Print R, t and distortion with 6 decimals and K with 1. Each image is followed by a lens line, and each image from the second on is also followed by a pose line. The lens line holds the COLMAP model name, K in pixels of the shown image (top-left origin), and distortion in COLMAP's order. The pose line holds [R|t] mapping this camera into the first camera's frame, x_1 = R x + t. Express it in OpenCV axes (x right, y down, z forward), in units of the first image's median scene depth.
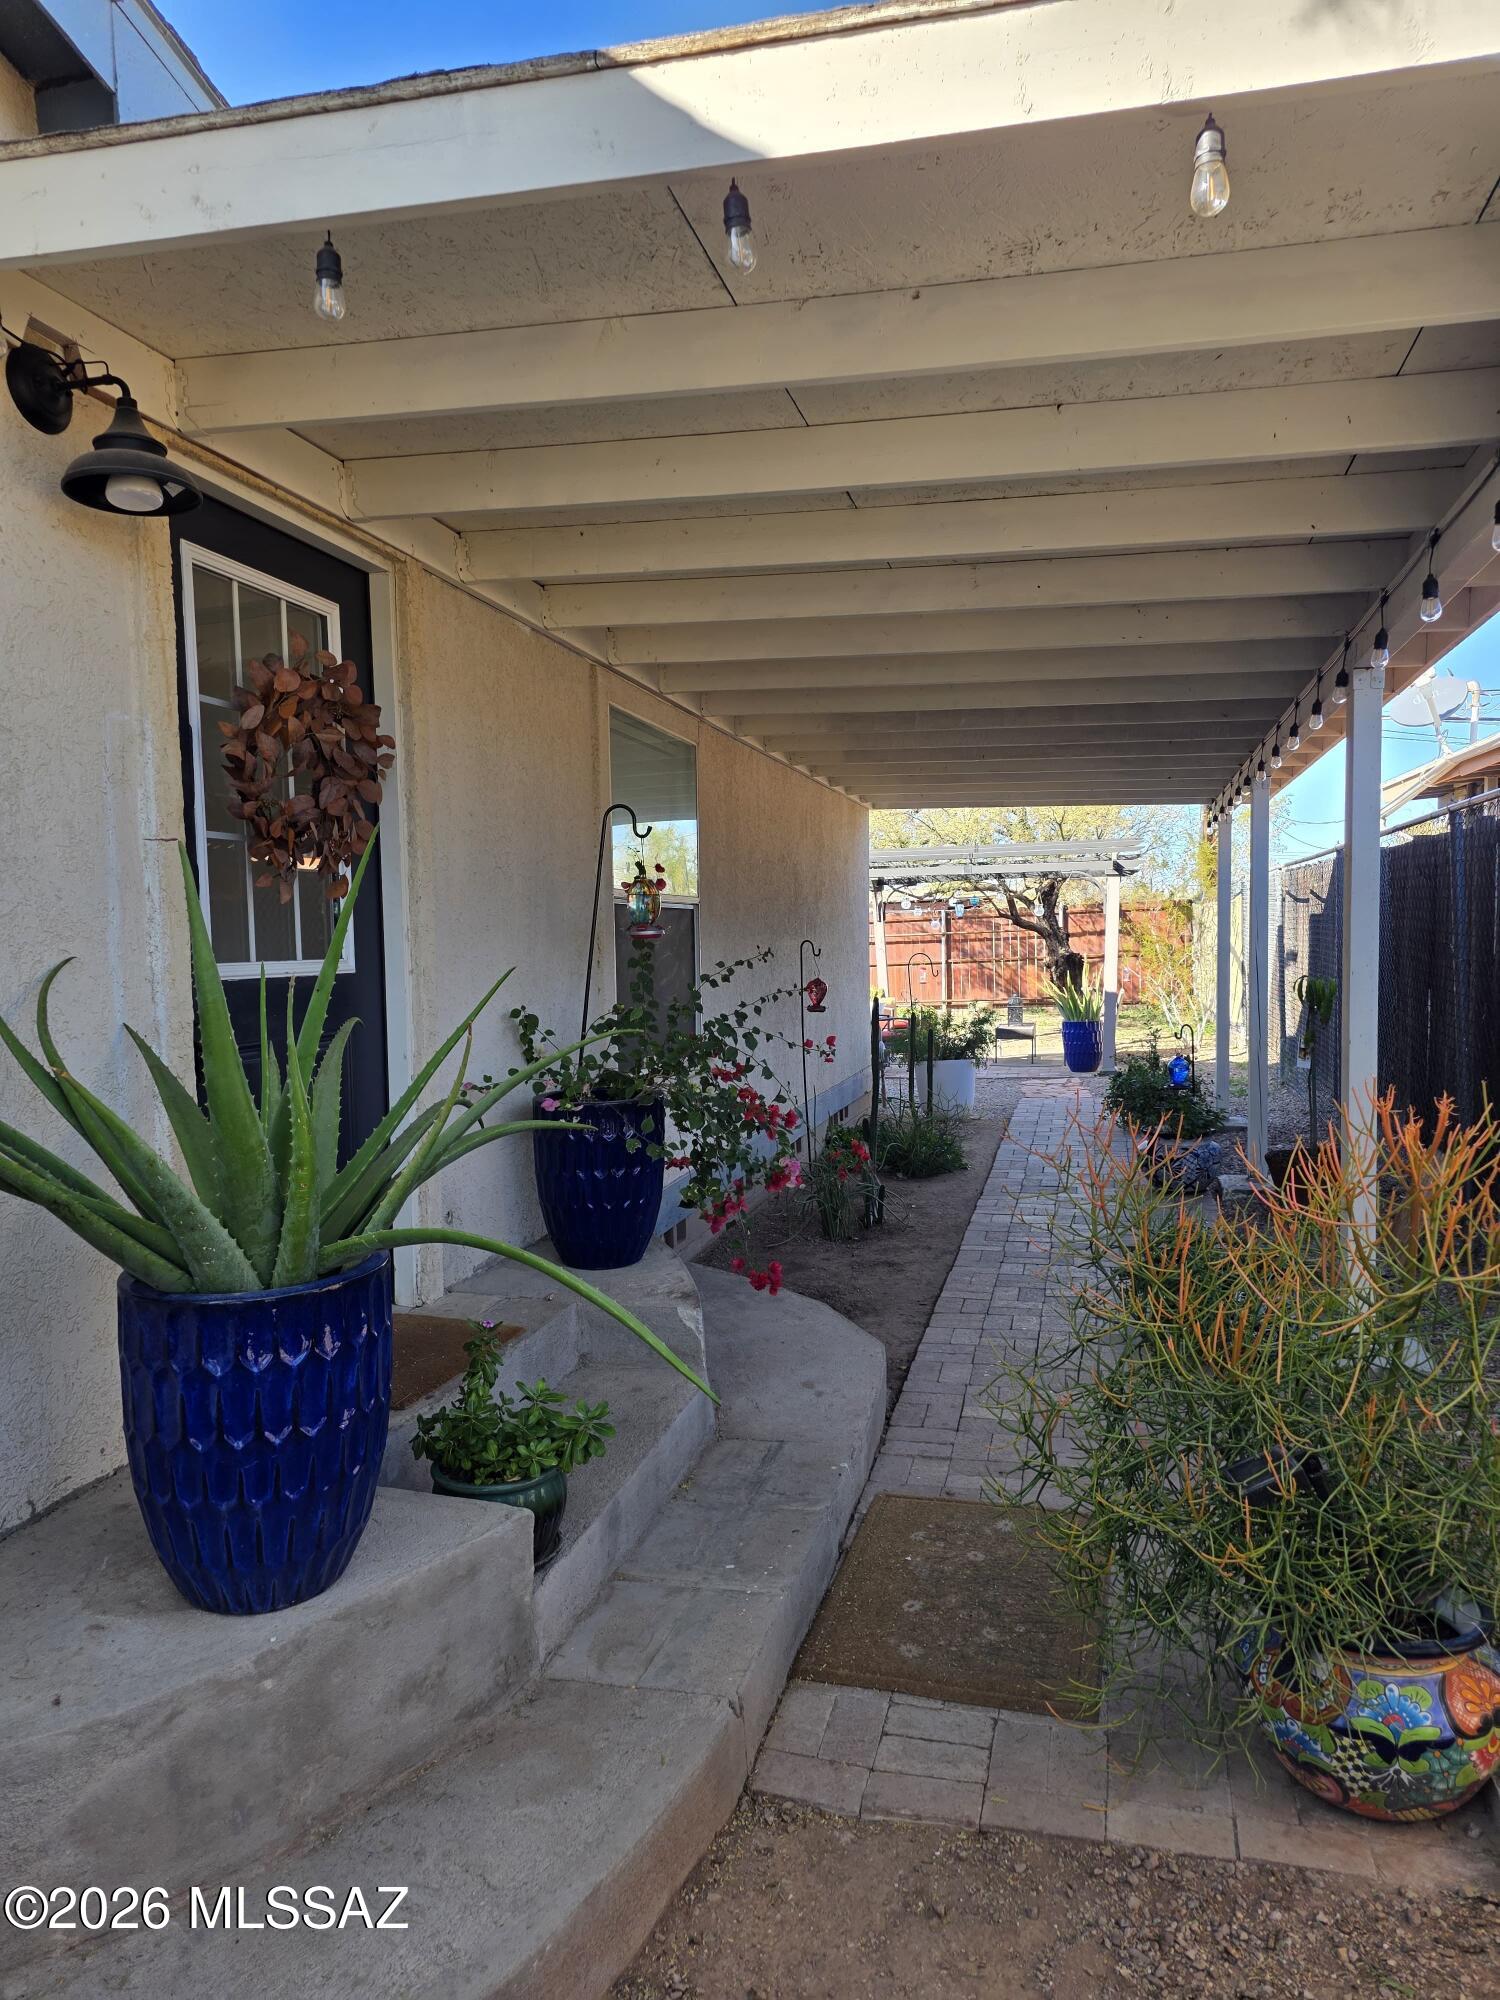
lens RADIAL K [[1398.9, 0, 848.6], [0, 1398.9, 1001.7], [0, 0, 1]] dist [-0.001670, 0.000604]
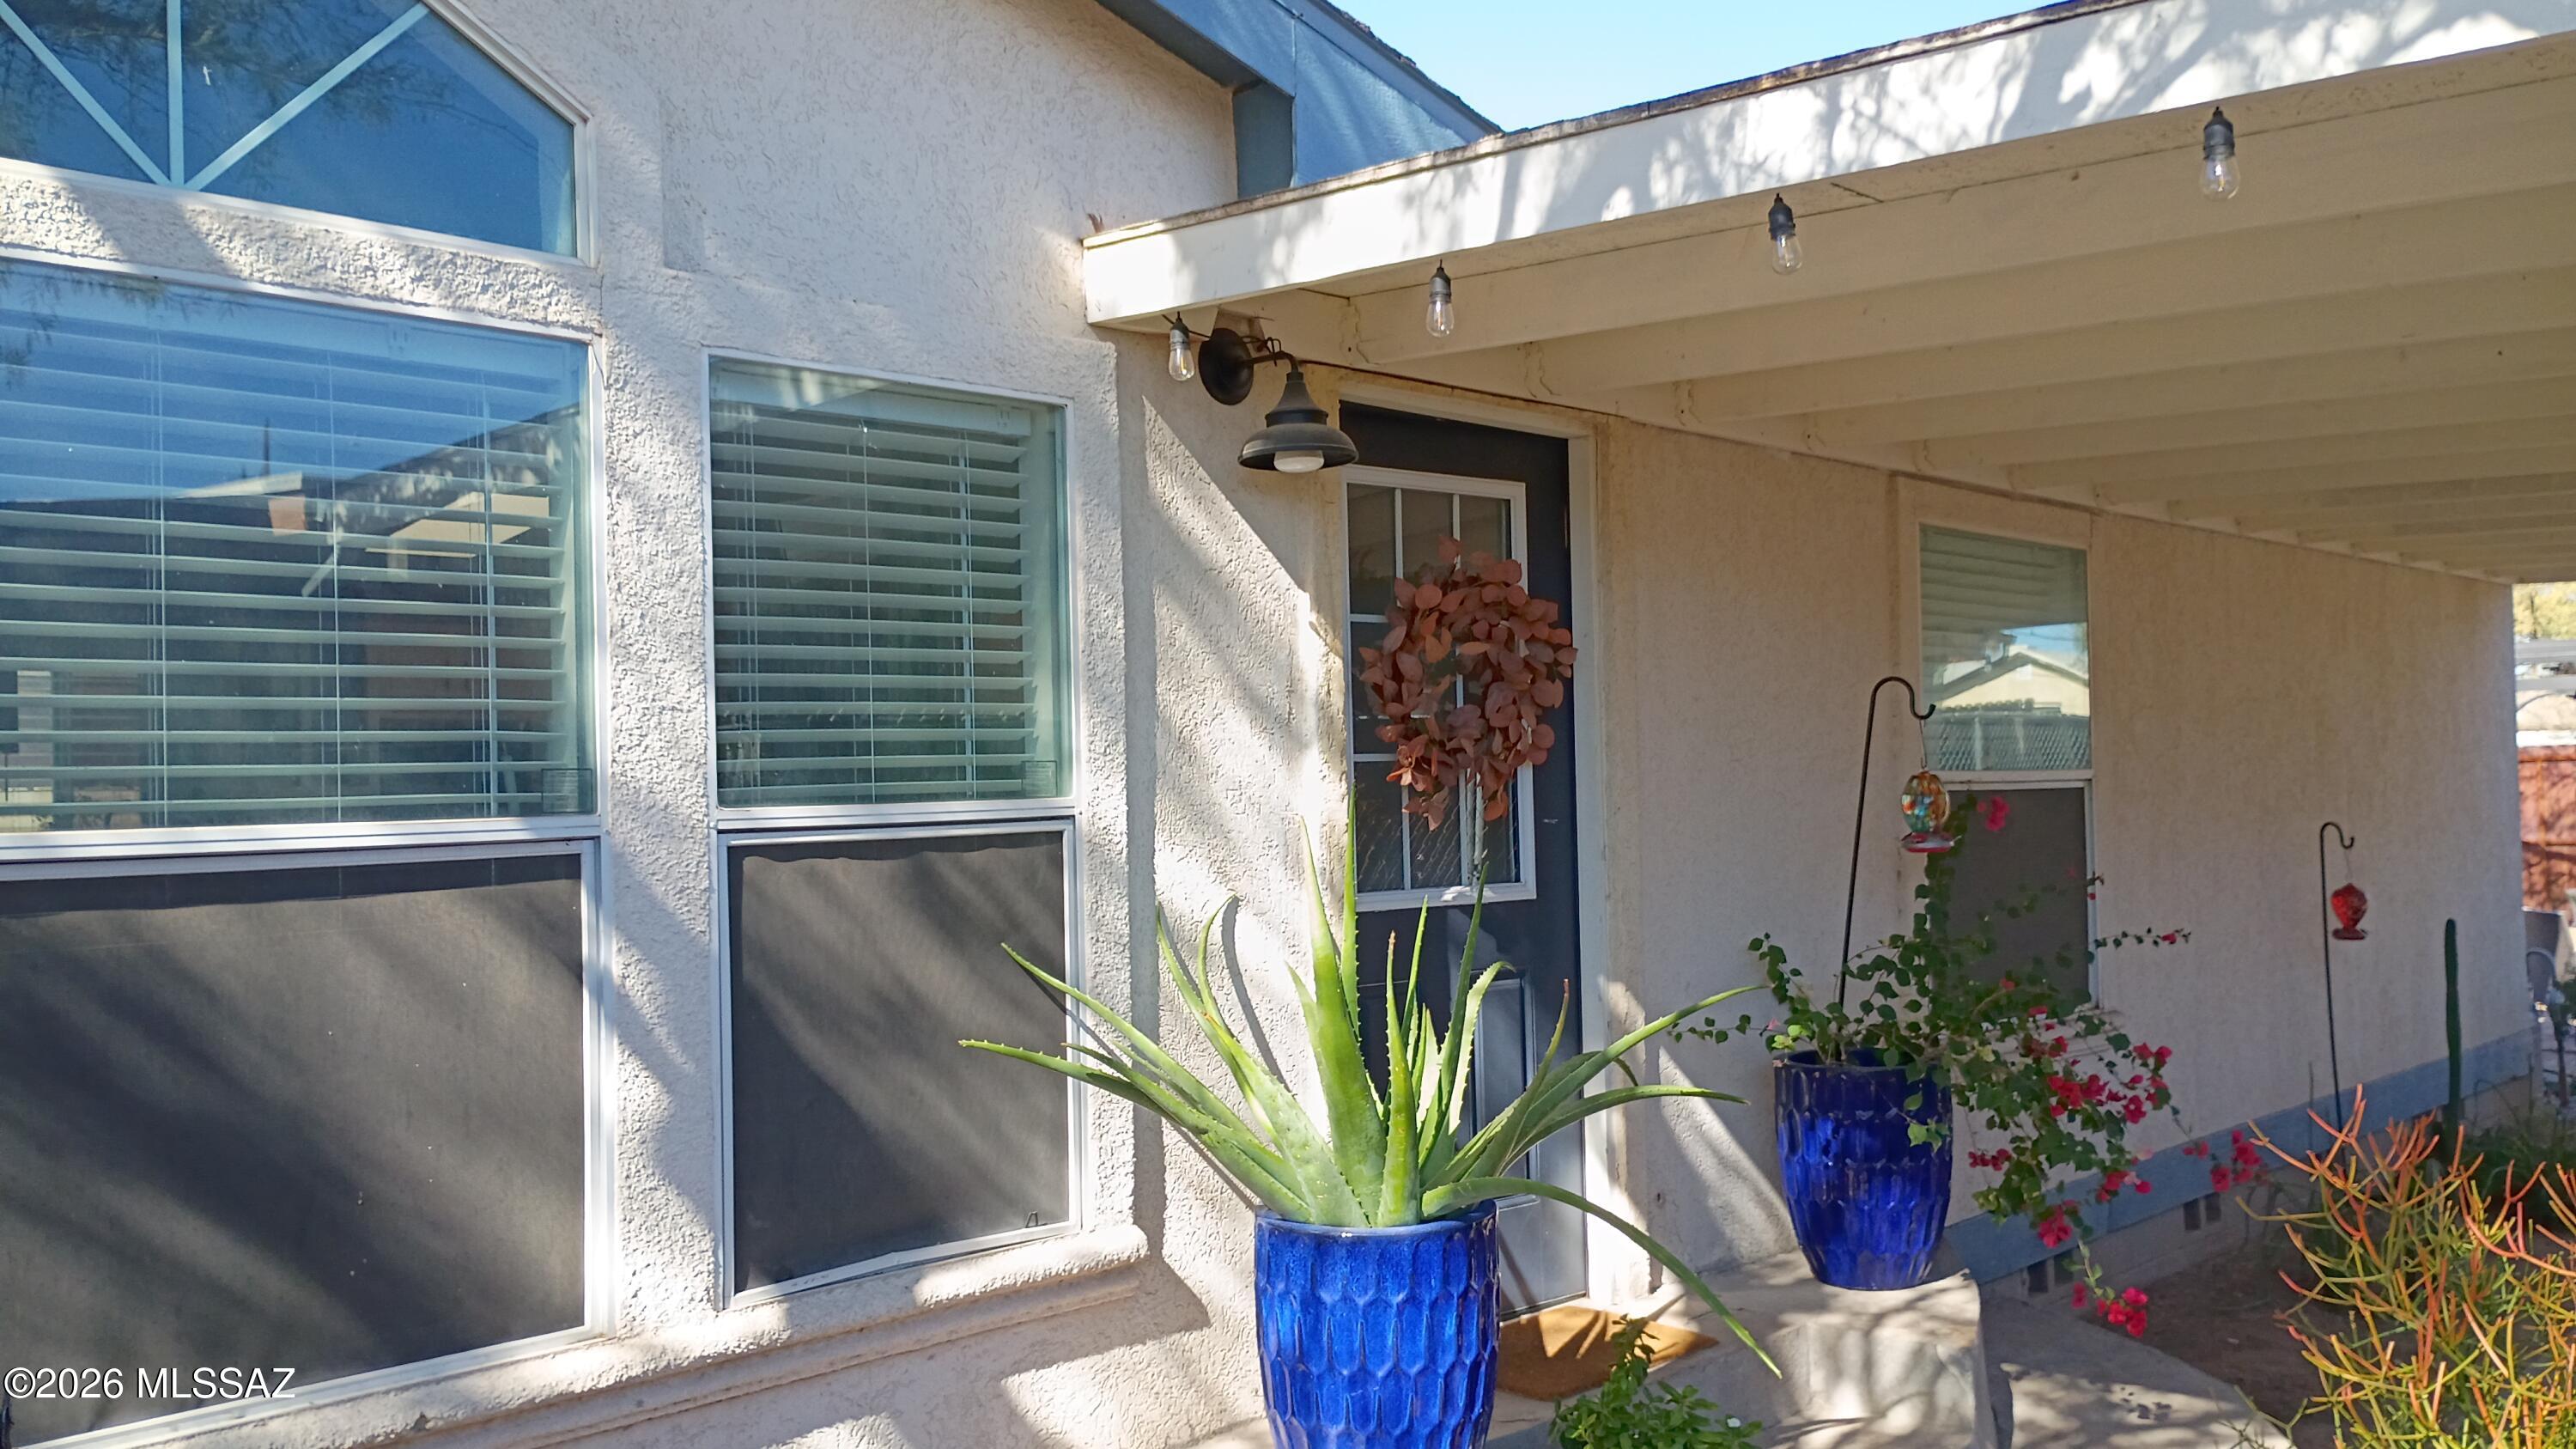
lens RADIAL K [[2187.0, 0, 1288.0], [0, 2187.0, 724.5], [0, 0, 1]] dist [0.006879, 0.002587]
pose [[0.867764, -0.007462, -0.496920, 0.198113], [-0.029663, 0.997327, -0.066776, -0.033863], [0.496090, 0.072686, 0.865223, -0.275736]]
